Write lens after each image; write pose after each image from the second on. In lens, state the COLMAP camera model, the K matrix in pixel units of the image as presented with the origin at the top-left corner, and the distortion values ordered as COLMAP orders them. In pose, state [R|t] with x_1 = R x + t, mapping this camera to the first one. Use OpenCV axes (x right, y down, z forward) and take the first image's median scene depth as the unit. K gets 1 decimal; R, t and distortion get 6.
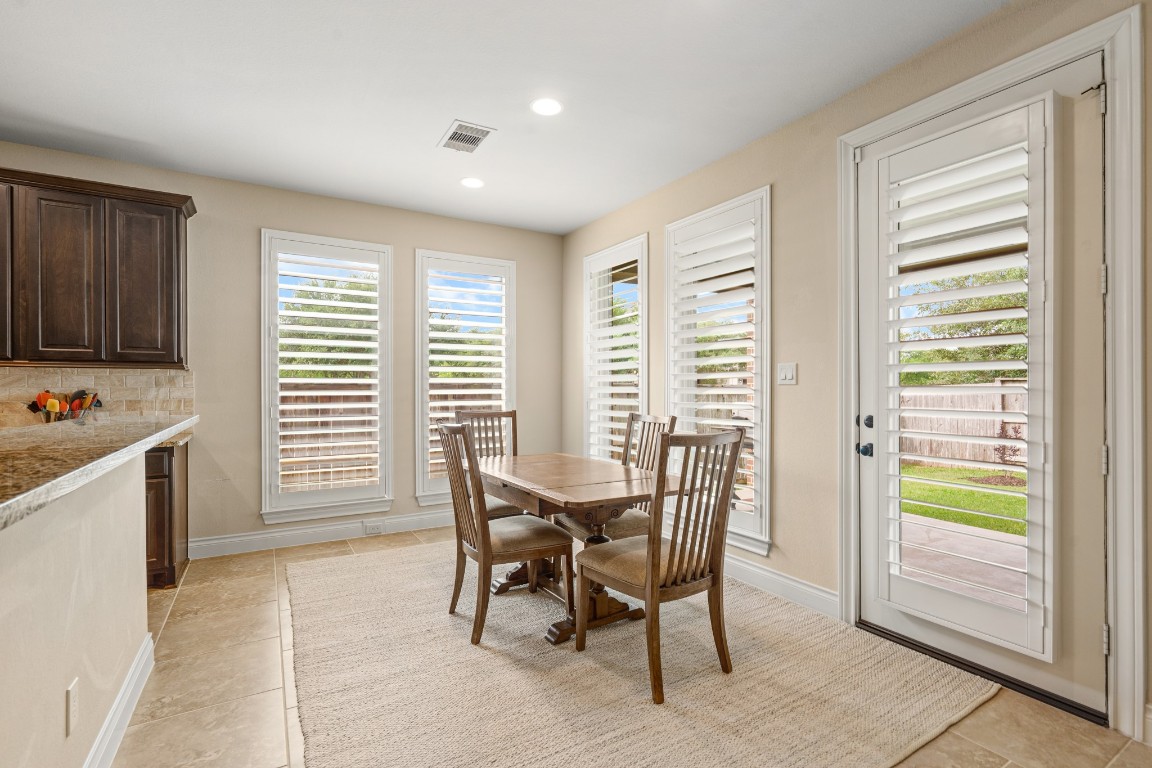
lens RADIAL K [[530.2, 0, 584.5], [0, 530.2, 389.6], [0, 0, 1]] dist [-0.004746, 0.000002]
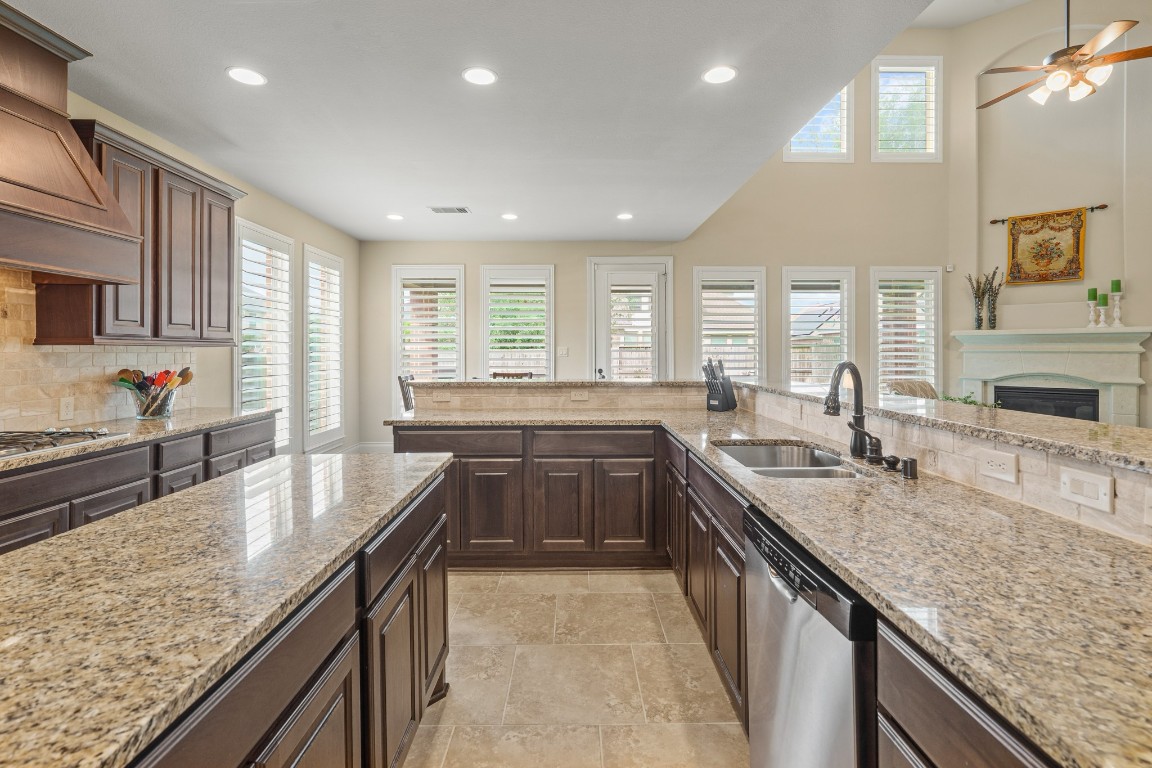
lens RADIAL K [[530.2, 0, 570.2], [0, 530.2, 349.4], [0, 0, 1]] dist [-0.004746, 0.000002]
pose [[0.521498, 0.002951, 0.853247, -1.385132], [0.001103, 0.999991, -0.004133, -0.028324], [-0.853252, 0.003096, 0.521490, -0.177850]]
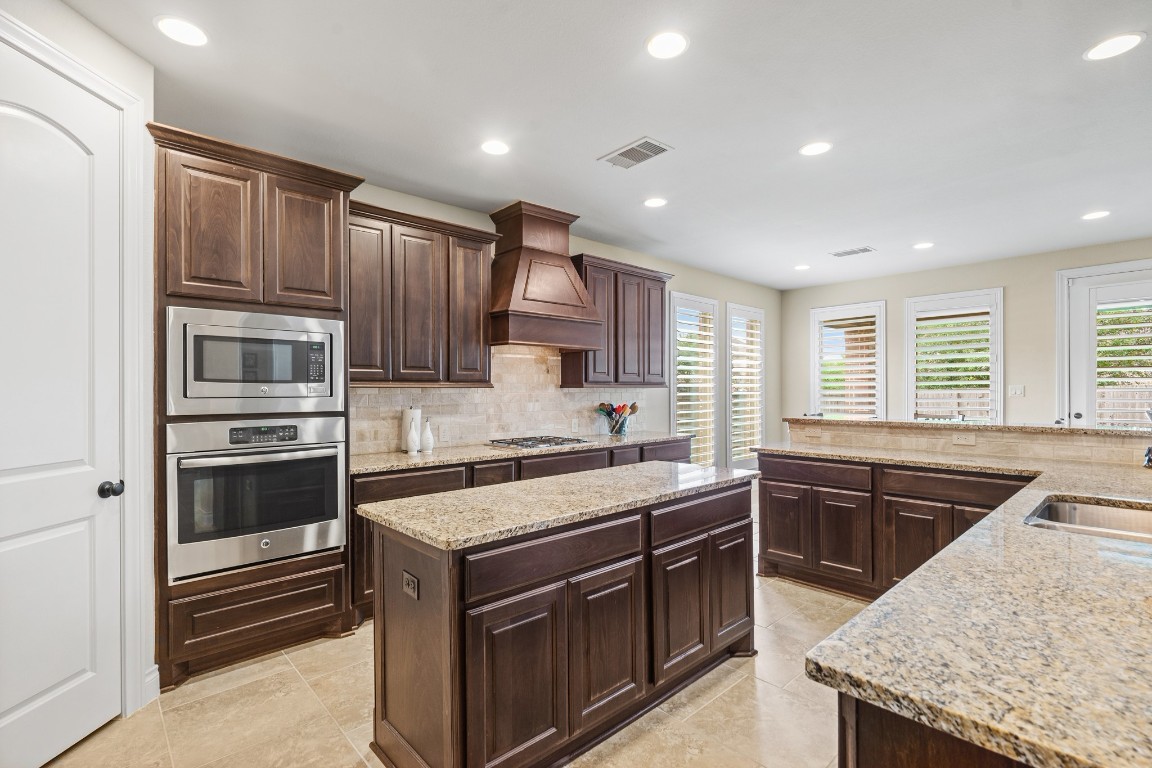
lens RADIAL K [[530.2, 0, 584.4], [0, 530.2, 390.2], [0, 0, 1]] dist [-0.004746, 0.000002]
pose [[0.980207, -0.003083, 0.197952, -1.340724], [0.003549, 0.999992, -0.001996, -0.031158], [-0.197944, 0.002659, 0.980210, -0.469205]]
